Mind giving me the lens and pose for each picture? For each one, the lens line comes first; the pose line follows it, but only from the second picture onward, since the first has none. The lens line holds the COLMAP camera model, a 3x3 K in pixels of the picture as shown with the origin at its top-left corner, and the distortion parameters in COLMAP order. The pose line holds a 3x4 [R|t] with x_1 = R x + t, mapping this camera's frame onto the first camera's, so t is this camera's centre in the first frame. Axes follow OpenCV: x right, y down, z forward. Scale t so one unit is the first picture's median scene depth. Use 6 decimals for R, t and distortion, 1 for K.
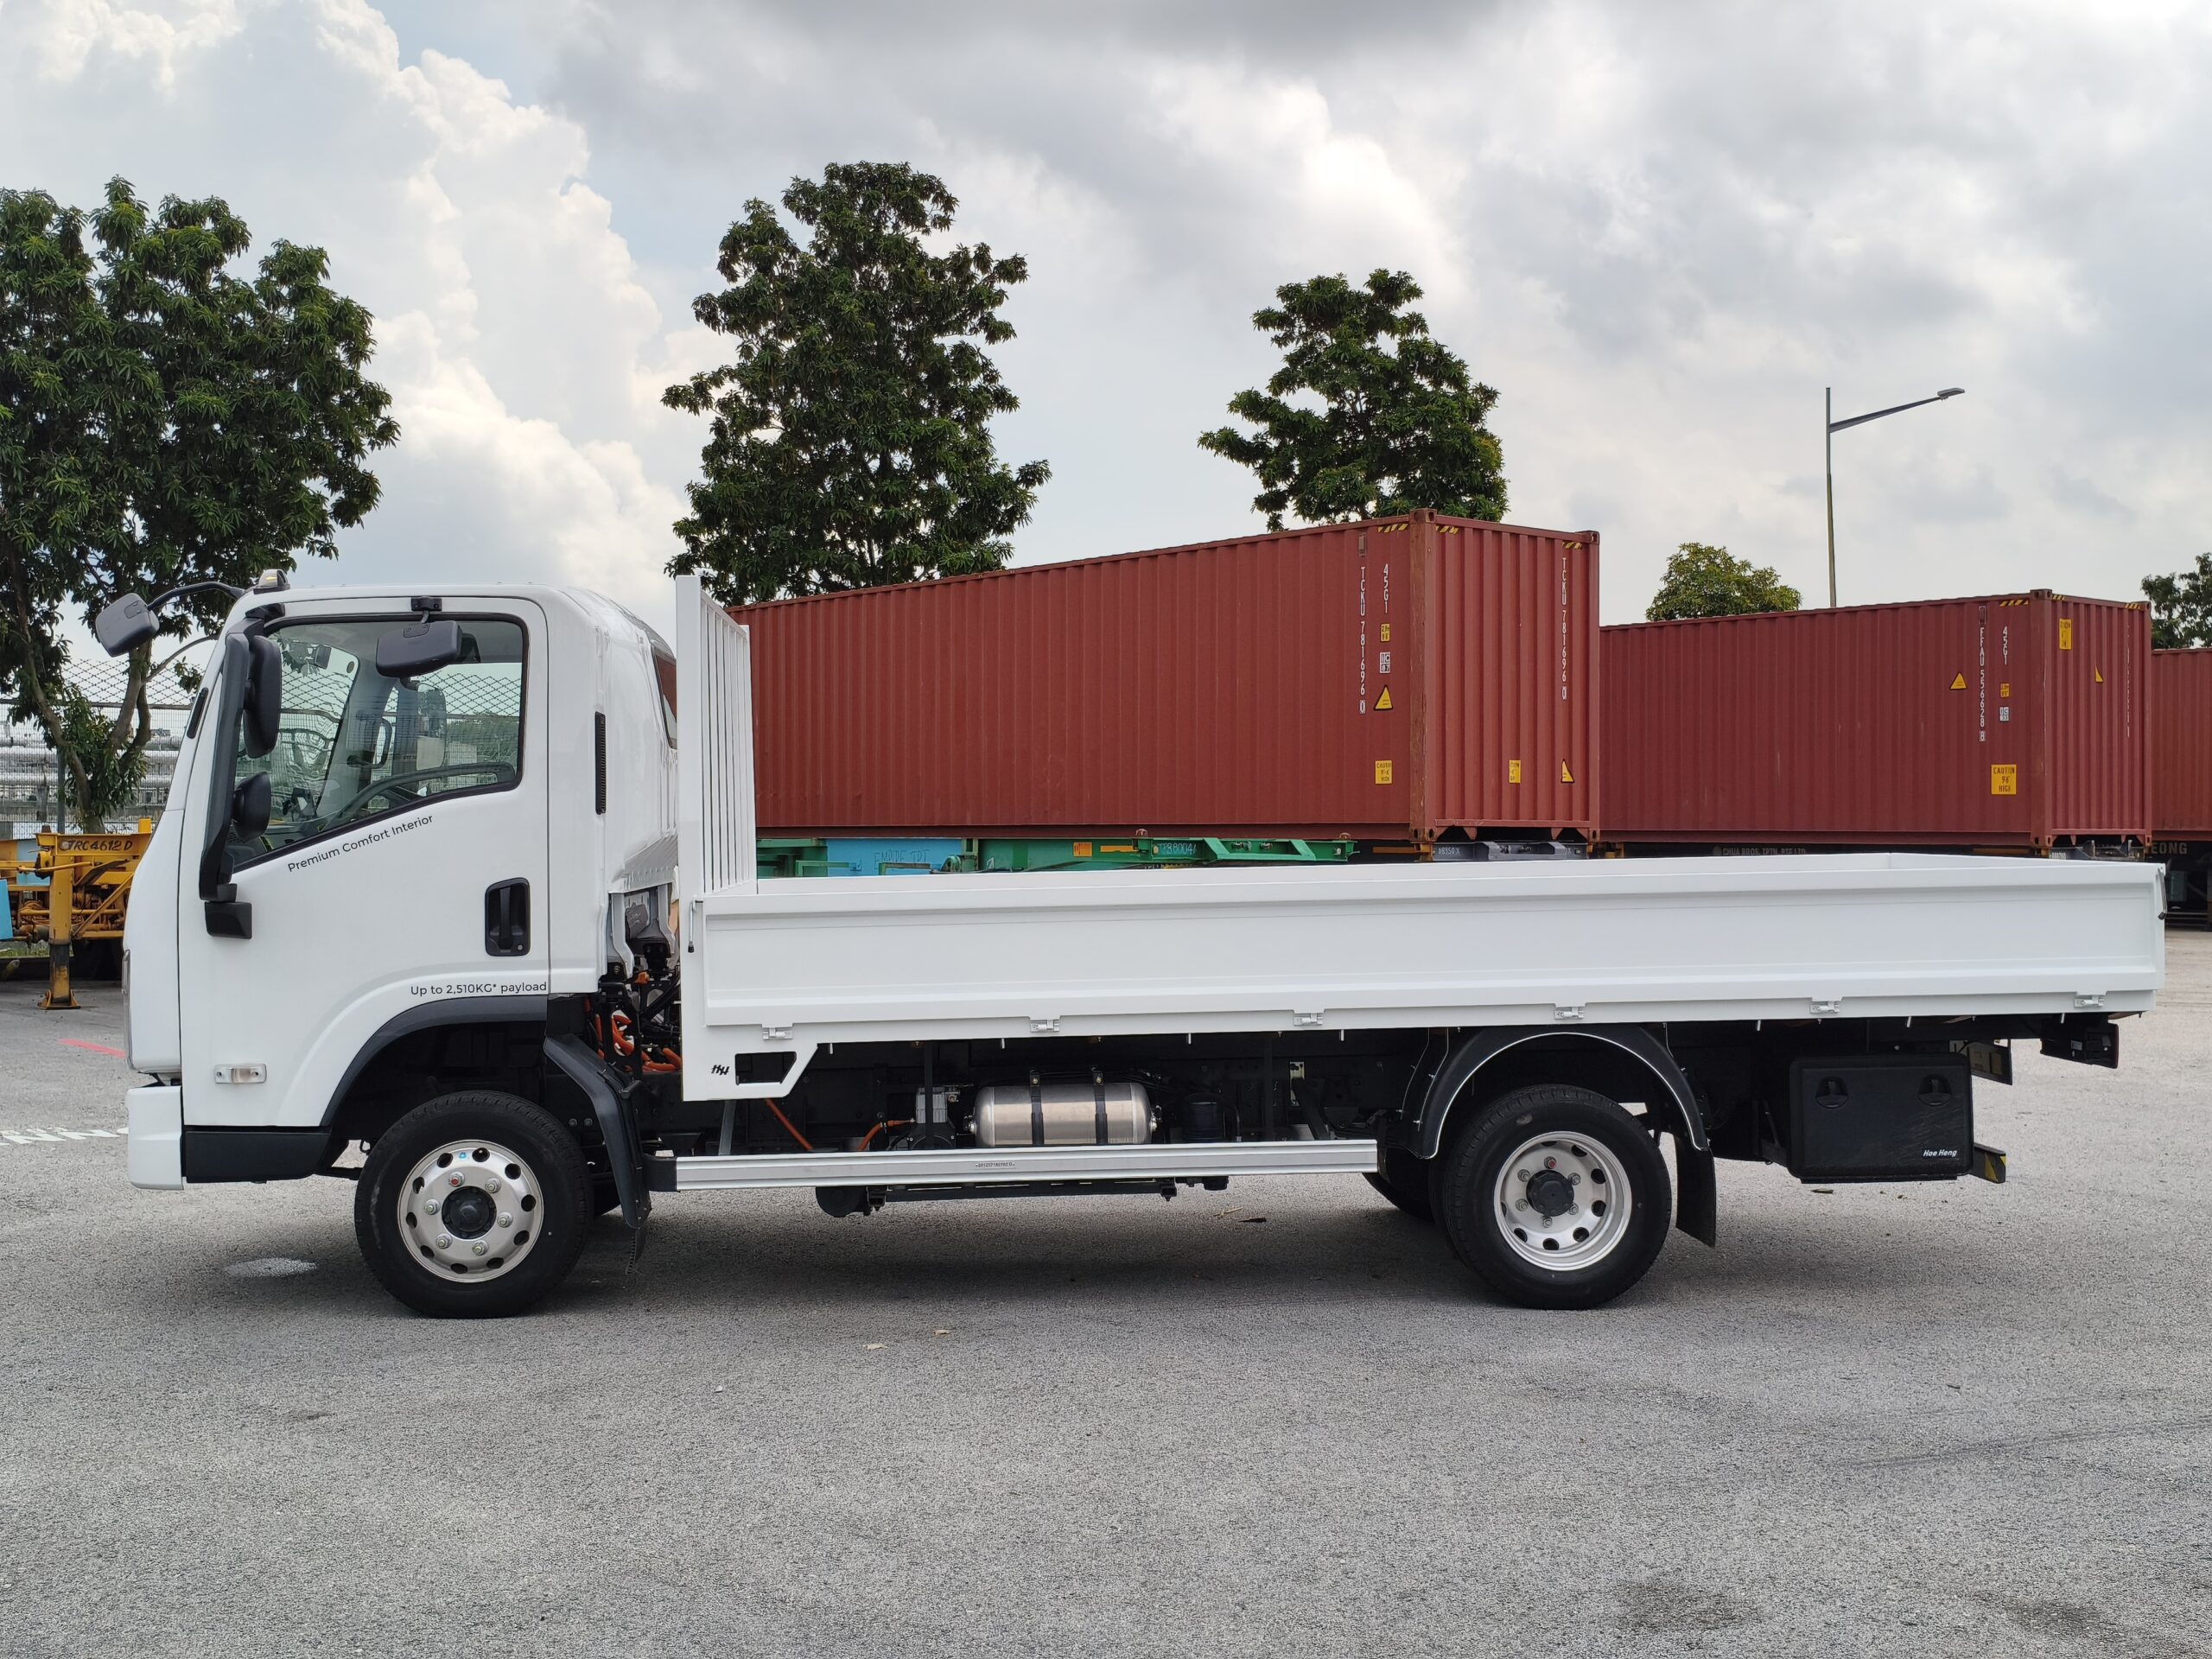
lens RADIAL K [[2453.0, 0, 1103.8], [0, 2453.0, 808.6], [0, 0, 1]] dist [0.024006, 0.000000]
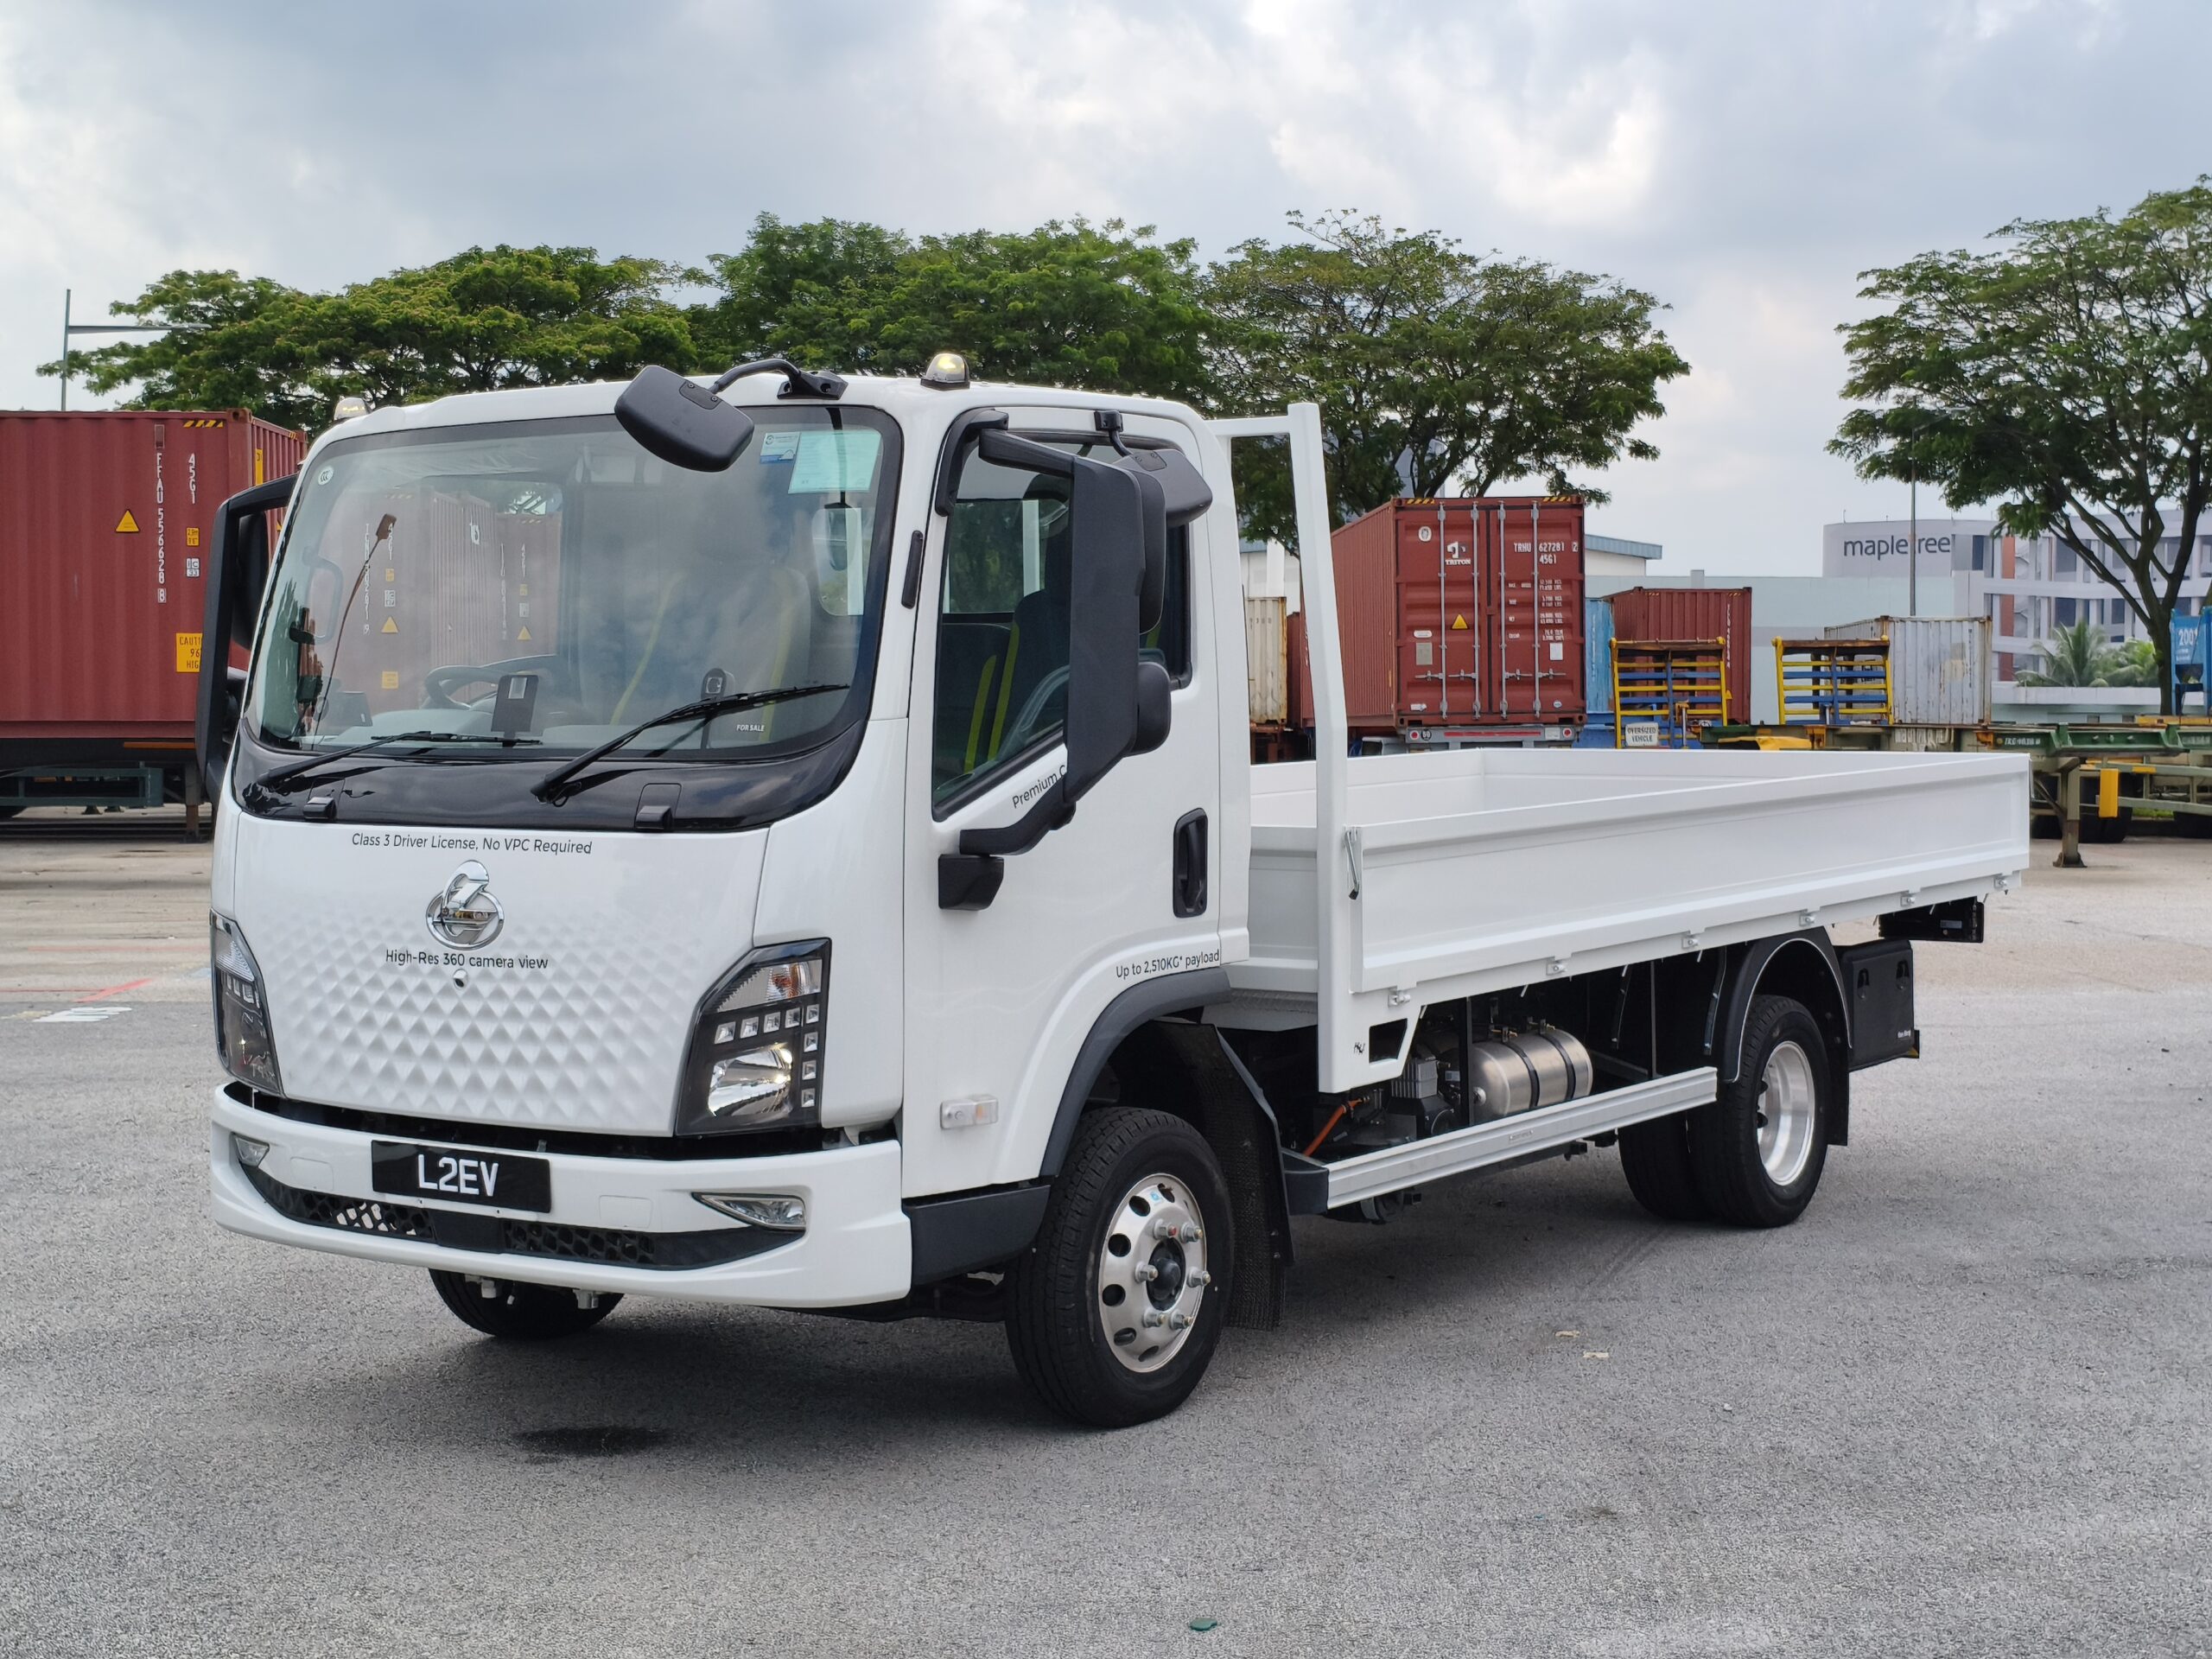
lens RADIAL K [[3363.1, 0, 1113.8], [0, 3363.1, 824.5], [0, 0, 1]] dist [0.034360, 0.000000]
pose [[0.620504, -0.031139, 0.783585, -1.020513], [-0.002239, 0.999137, 0.041478, -0.008226], [-0.784200, -0.027491, 0.619898, 0.397018]]
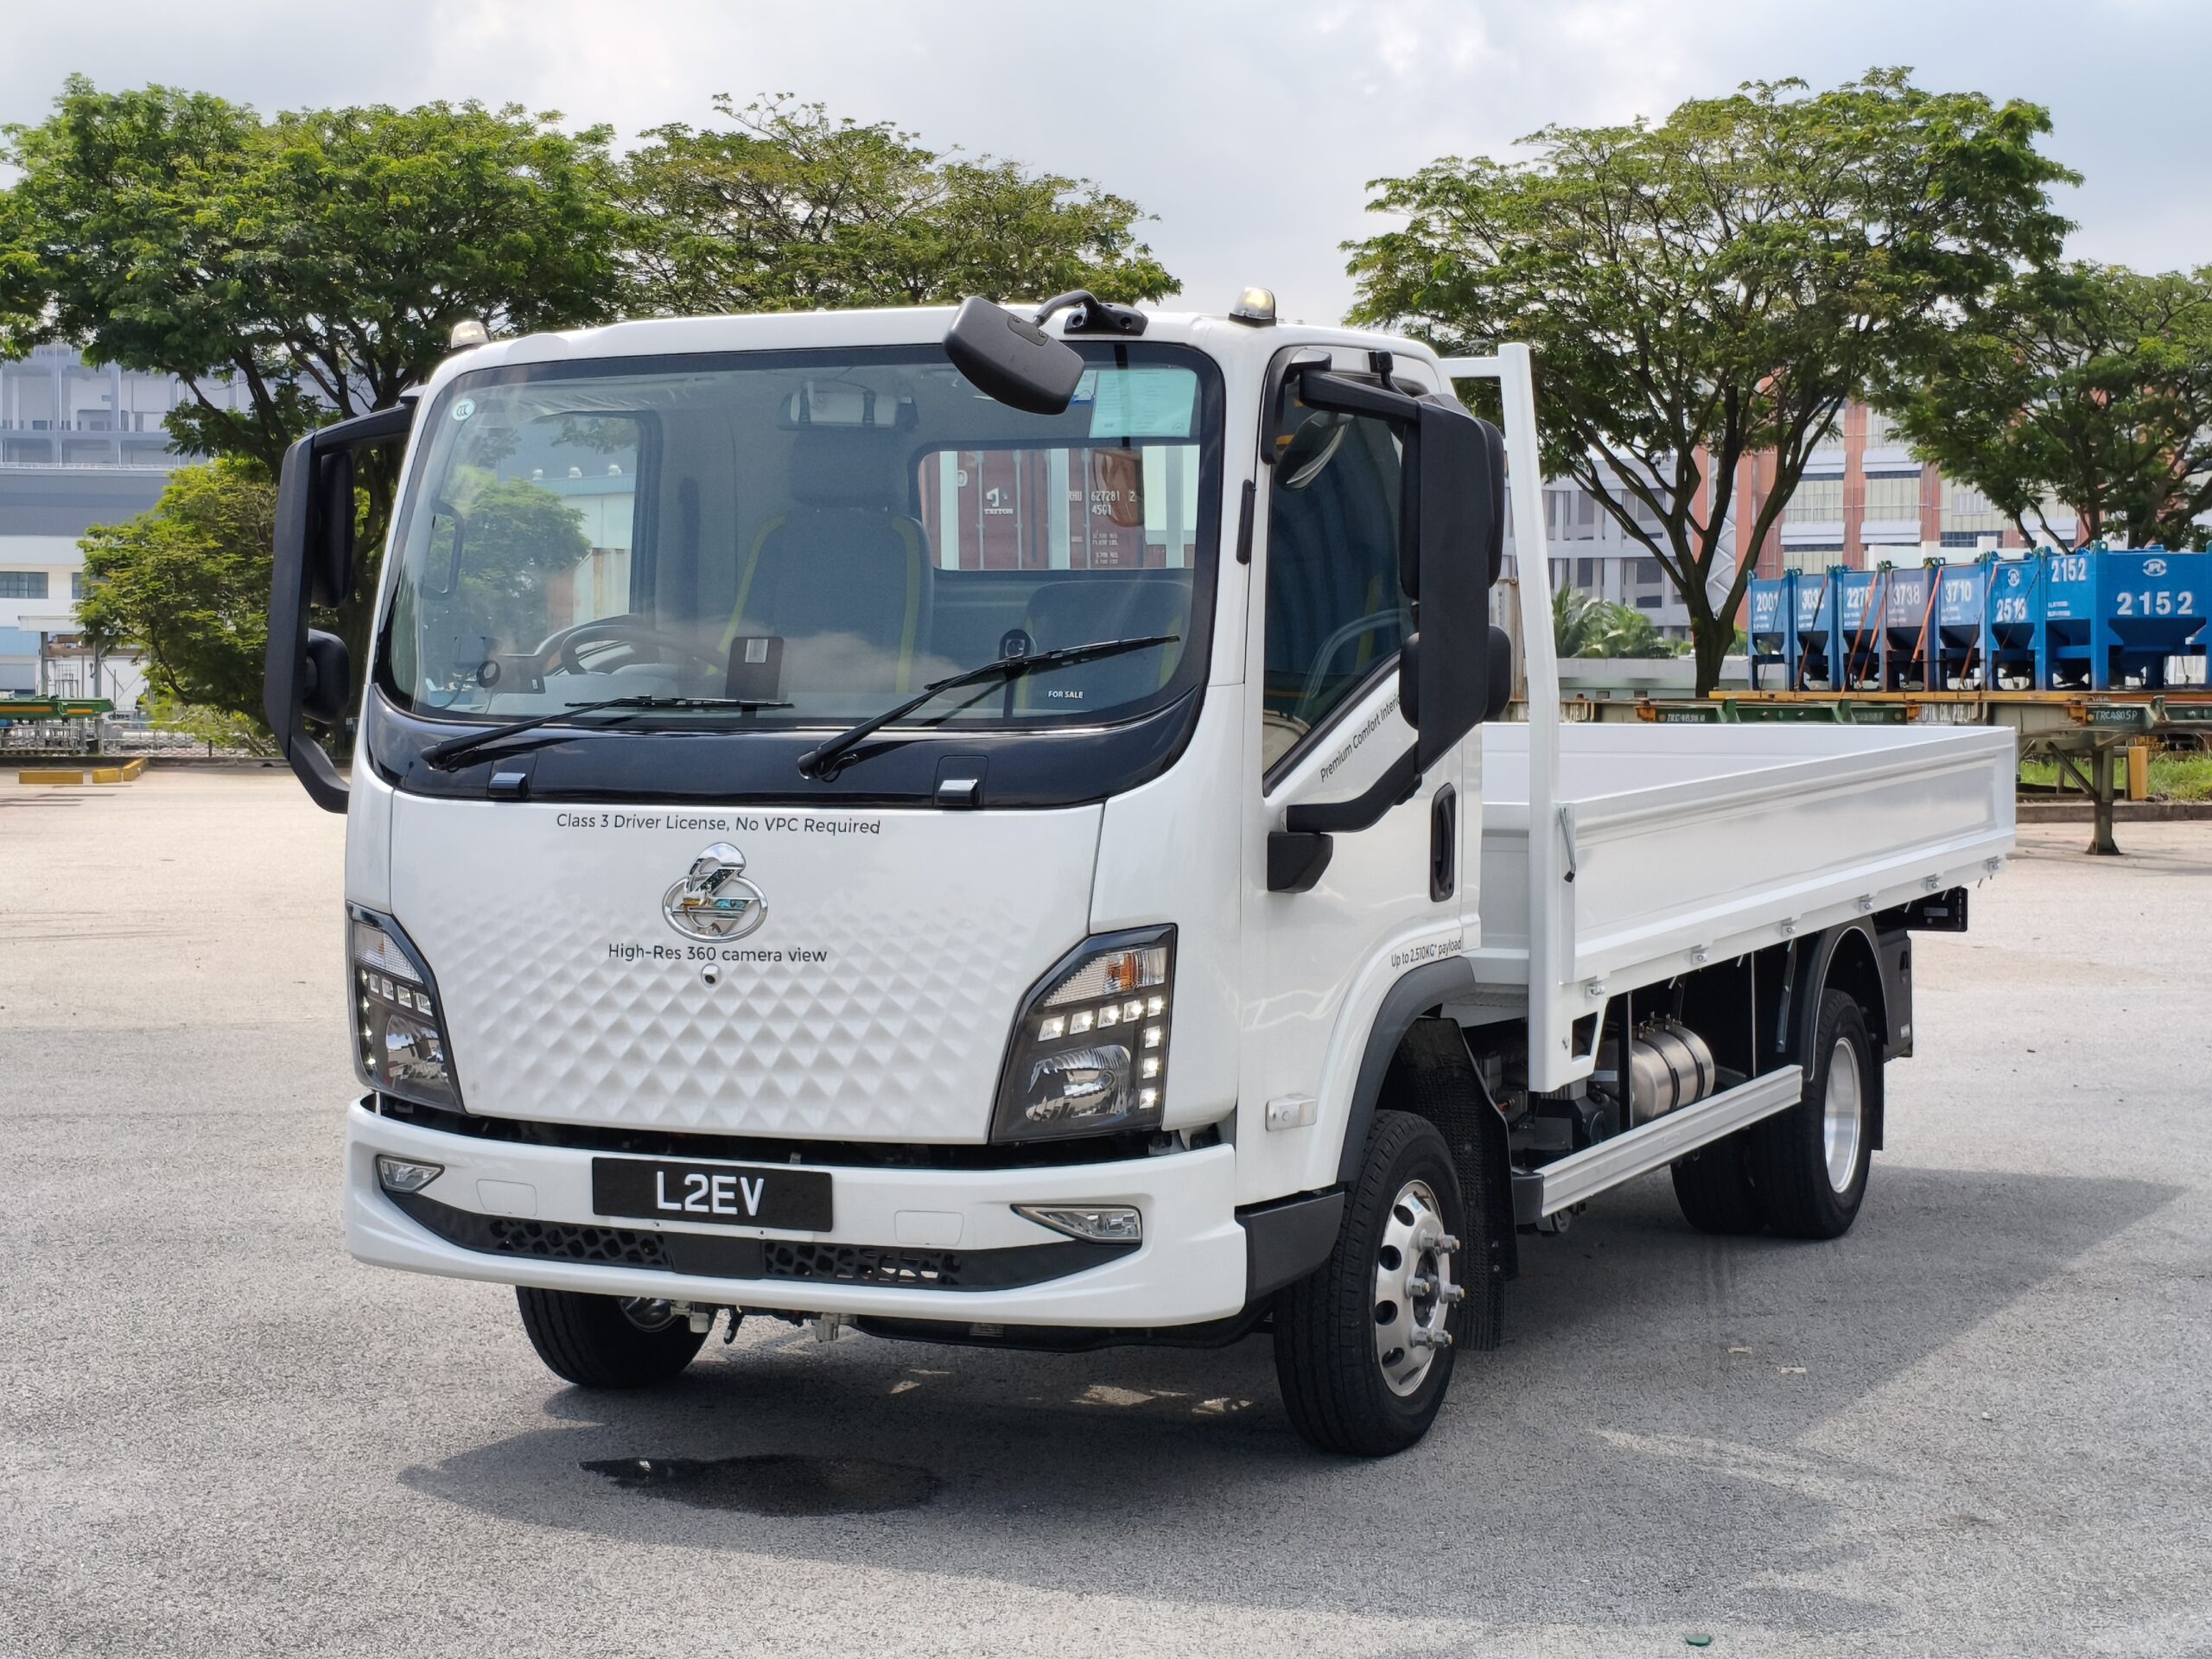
lens RADIAL K [[3991.6, 0, 1095.7], [0, 3991.6, 840.4], [0, 0, 1]] dist [0.035856, 0.000000]
pose [[0.477454, -0.038146, 0.877829, -1.223259], [-0.004589, 0.998935, 0.045905, -0.005664], [-0.878645, -0.025946, 0.476770, 0.557836]]
